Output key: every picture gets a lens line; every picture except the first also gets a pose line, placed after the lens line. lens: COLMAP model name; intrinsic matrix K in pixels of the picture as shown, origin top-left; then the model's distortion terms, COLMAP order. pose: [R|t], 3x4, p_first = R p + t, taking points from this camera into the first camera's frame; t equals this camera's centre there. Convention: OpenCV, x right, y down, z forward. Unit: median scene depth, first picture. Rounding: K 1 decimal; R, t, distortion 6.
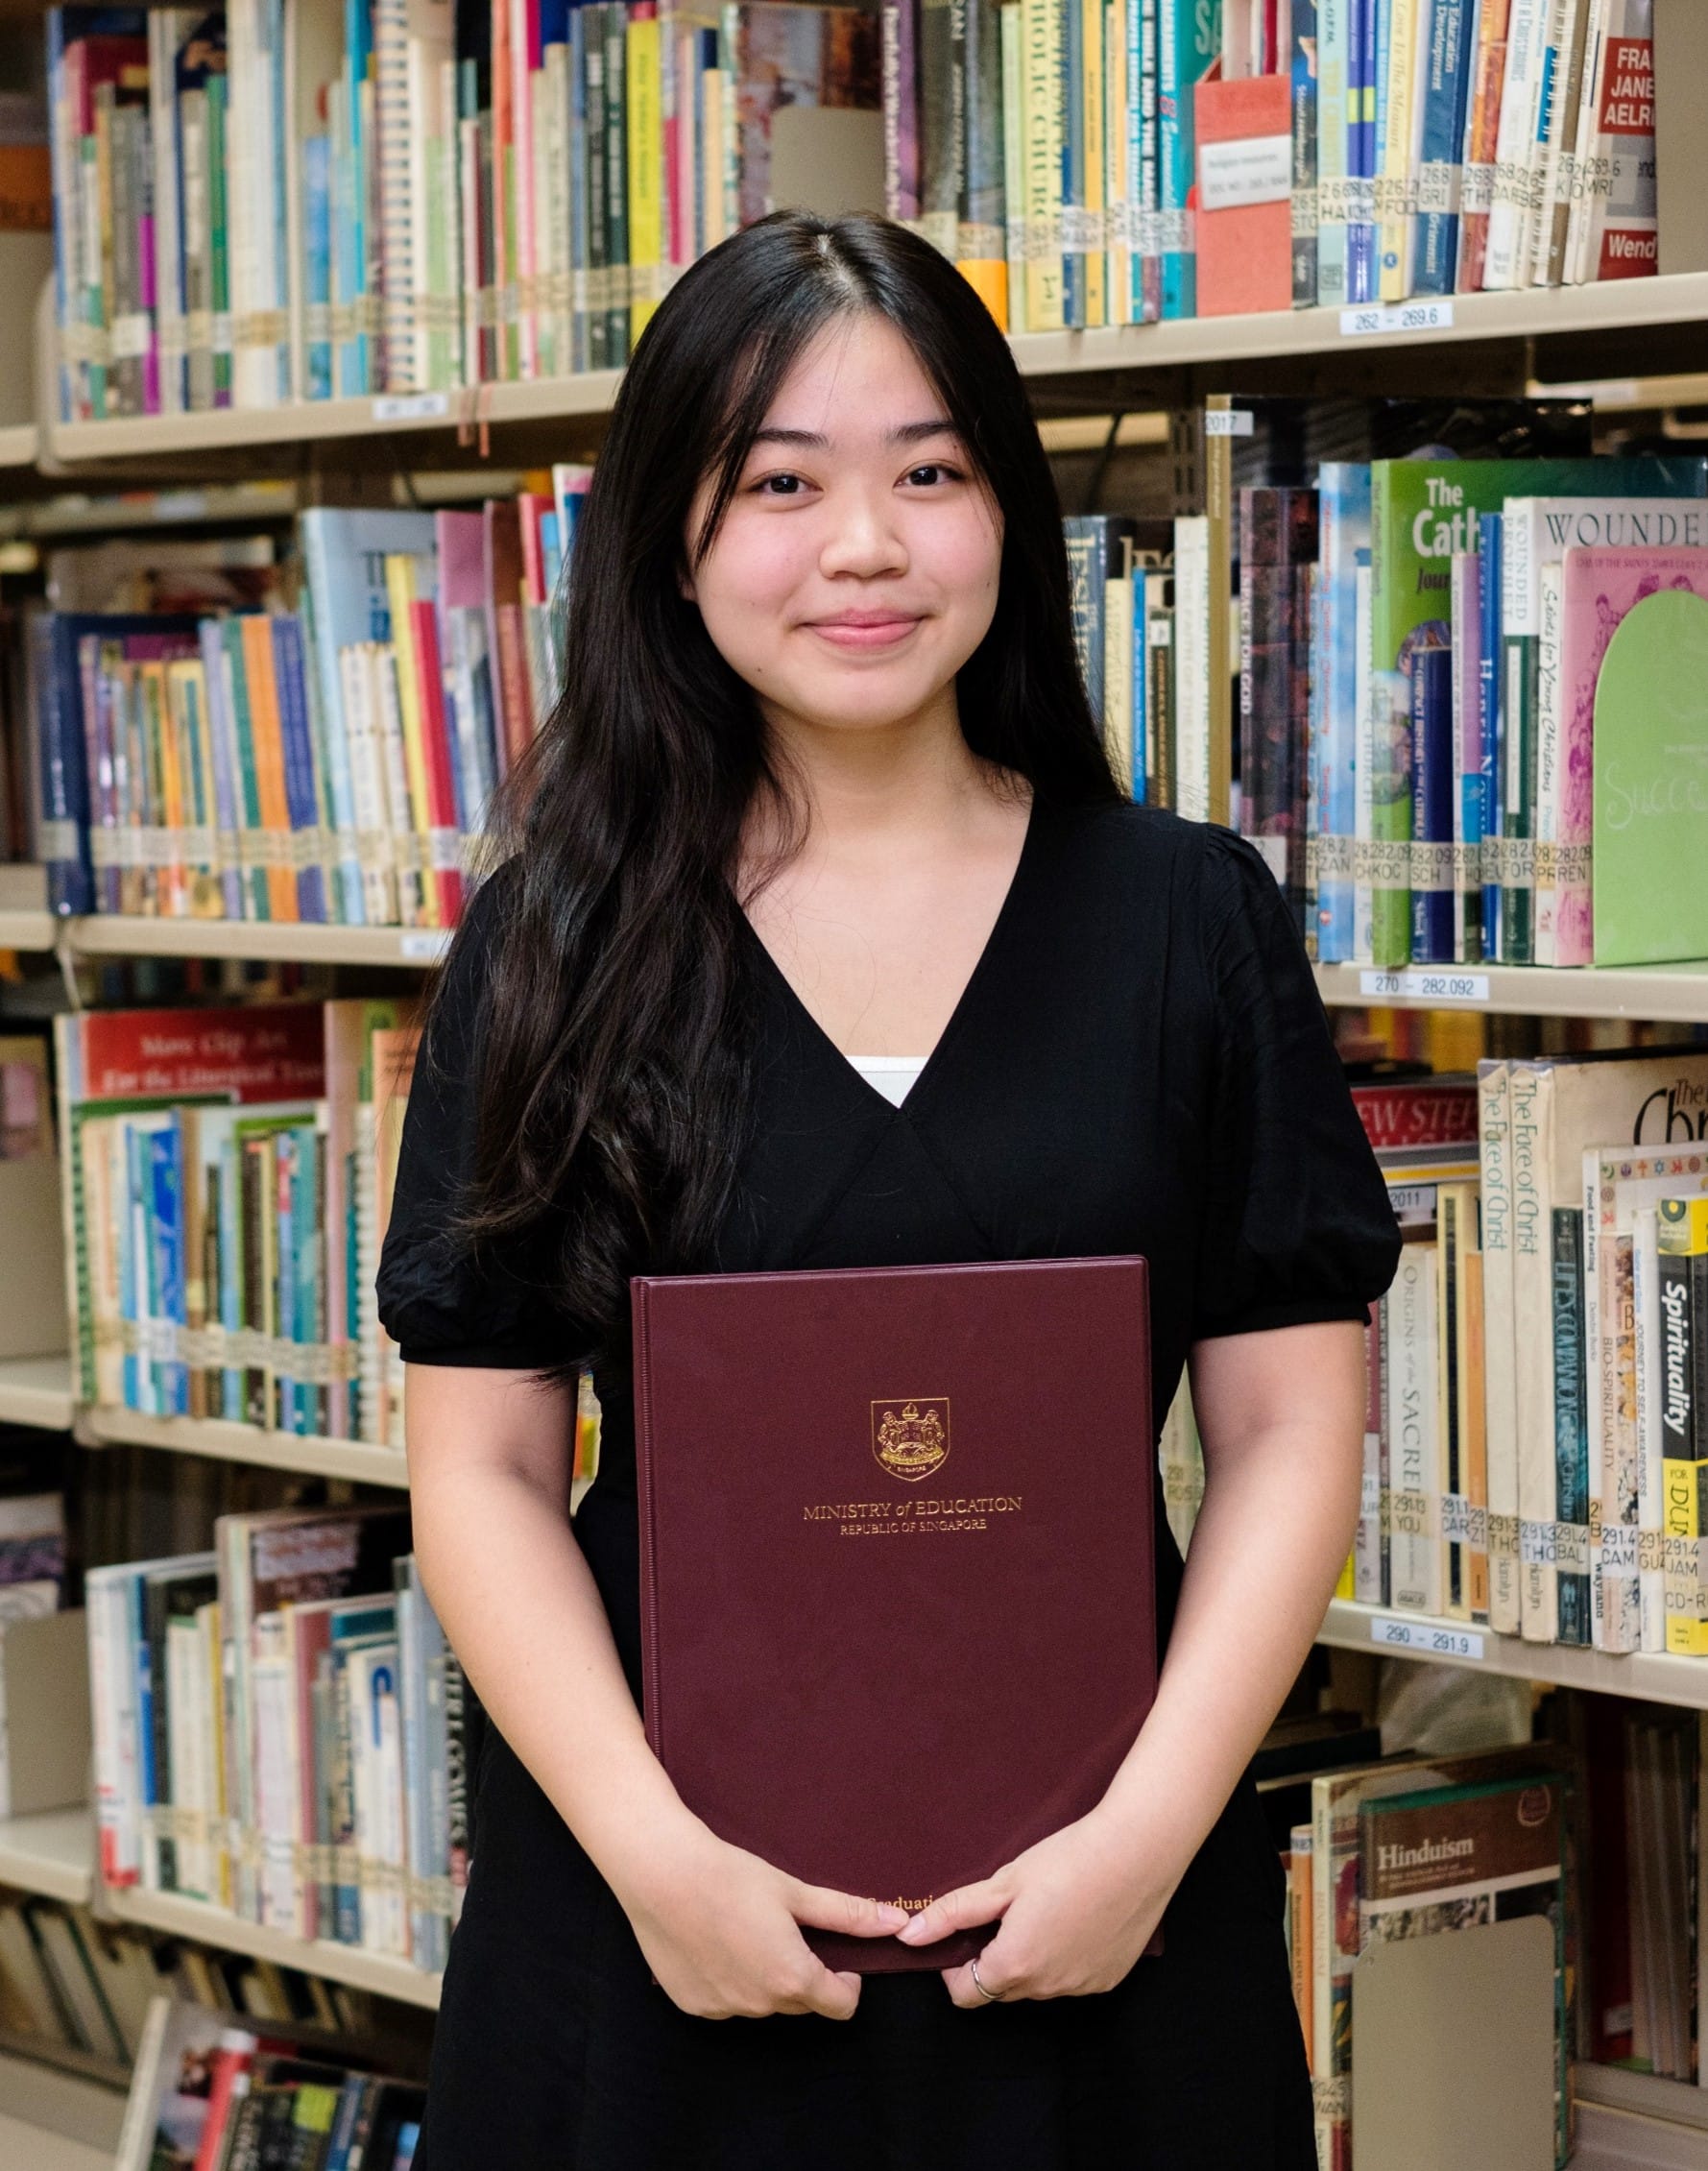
lens RADIAL K [[5816.5, 0, 854.0], [0, 5816.5, 1085.5], [0, 0, 1]] dist [-0.021218, -0.506766]
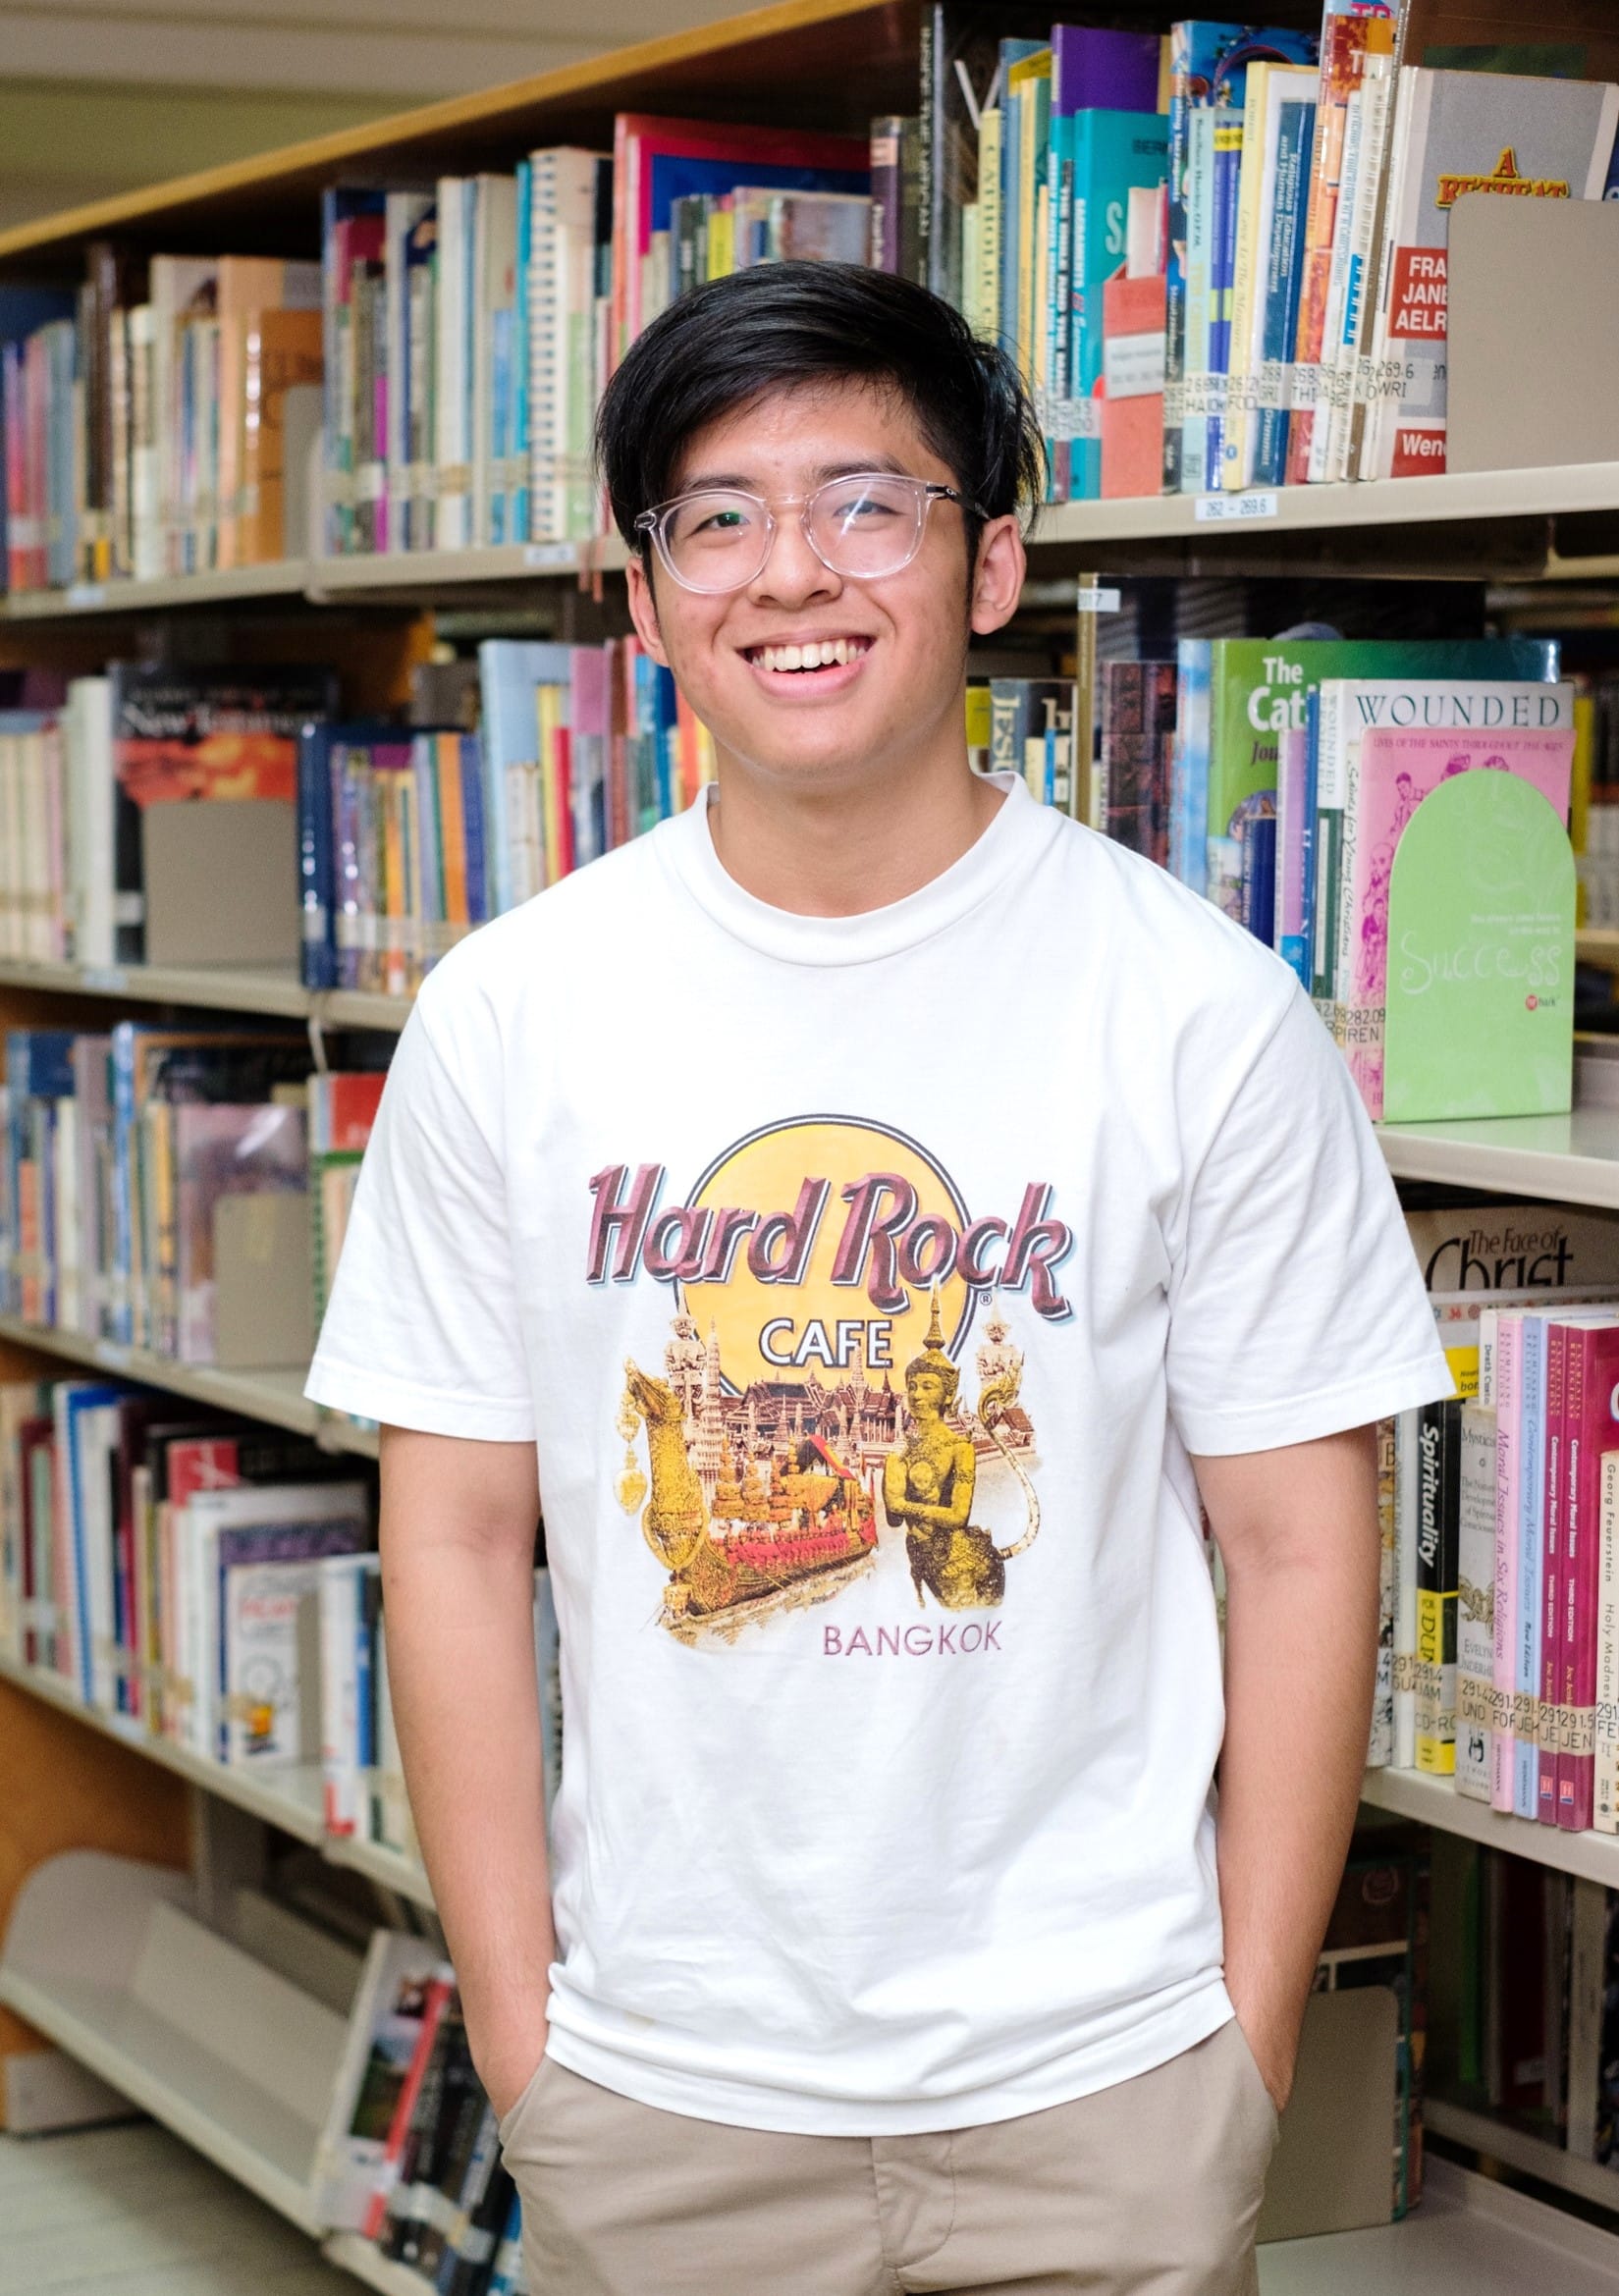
lens RADIAL K [[4875.7, 0, 810.2], [0, 4875.7, 1250.8], [0, 0, 1]] dist [-0.061208, -0.083622]
pose [[0.981781, 0.046282, -0.184295, 0.178672], [-0.038965, 0.998309, 0.043133, -0.029552], [0.185980, -0.035166, 0.981924, 0.097875]]
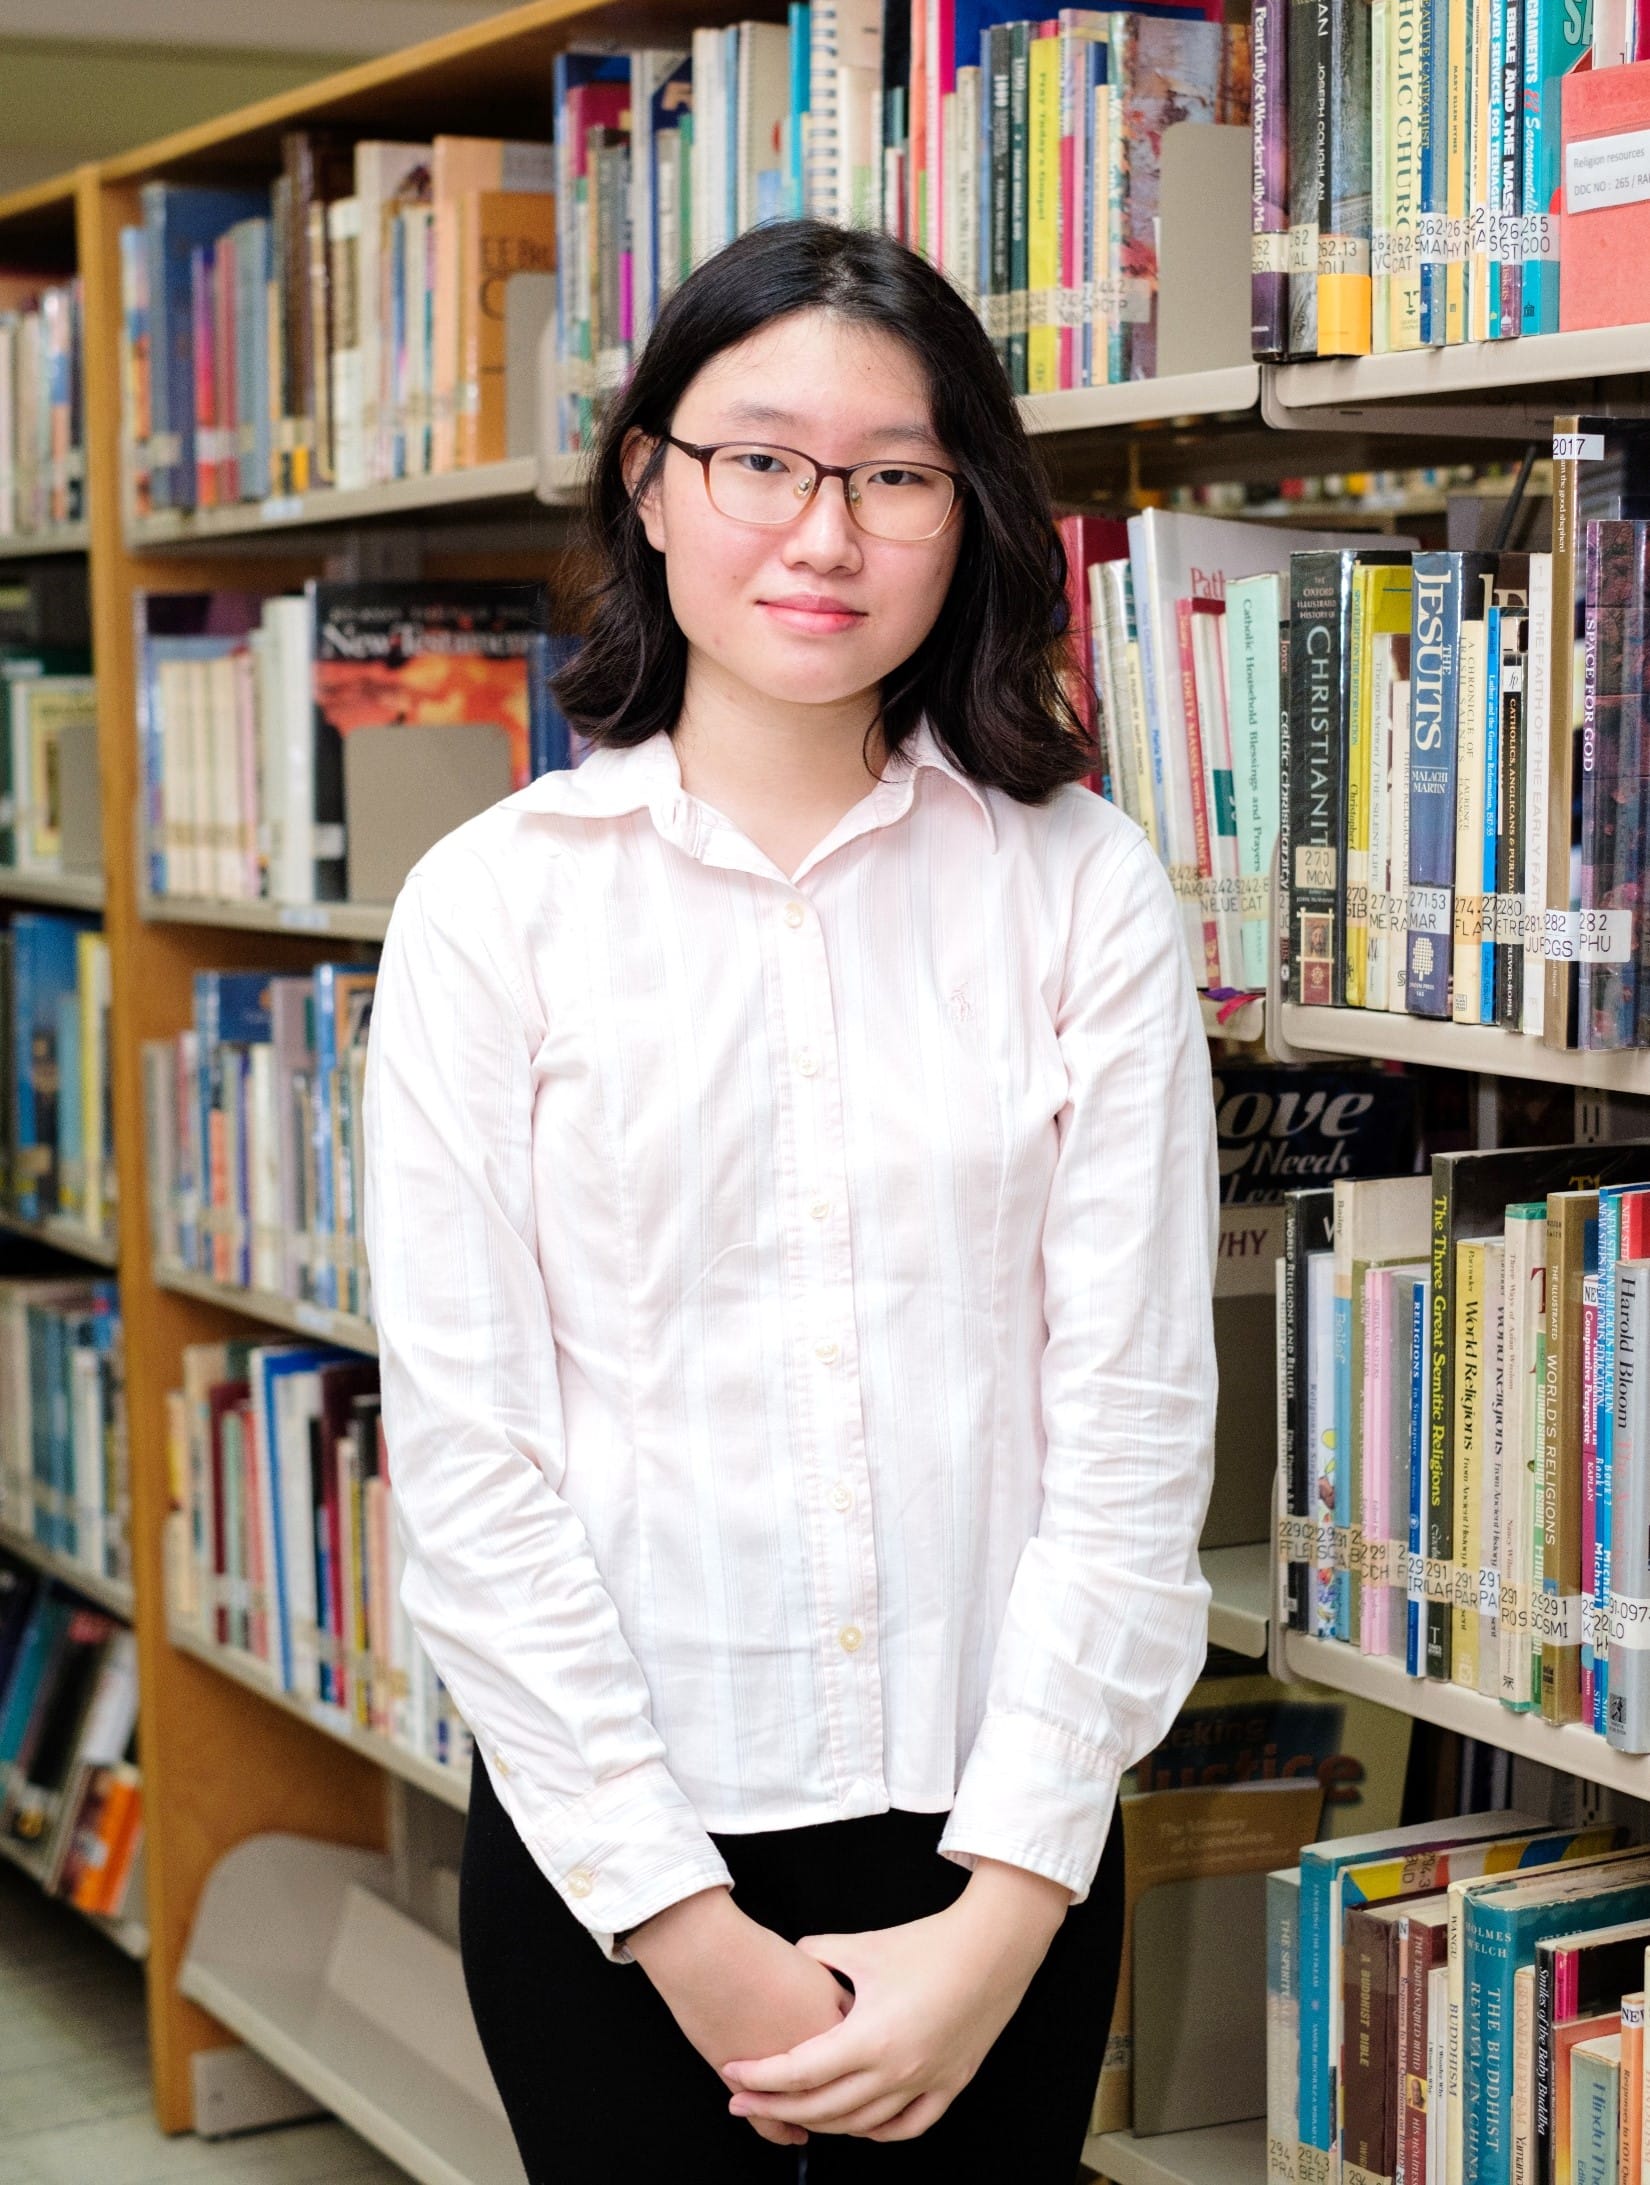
lens RADIAL K [[4296.7, 0, 907.4], [0, 4296.7, 957.6], [0, 0, 1]] dist [-0.038214, -0.085895]
pose [[0.985428, 0.027024, -0.167931, 0.073620], [-0.027847, 0.999609, -0.002551, -0.029923], [0.167797, 0.007190, 0.985795, 0.322410]]
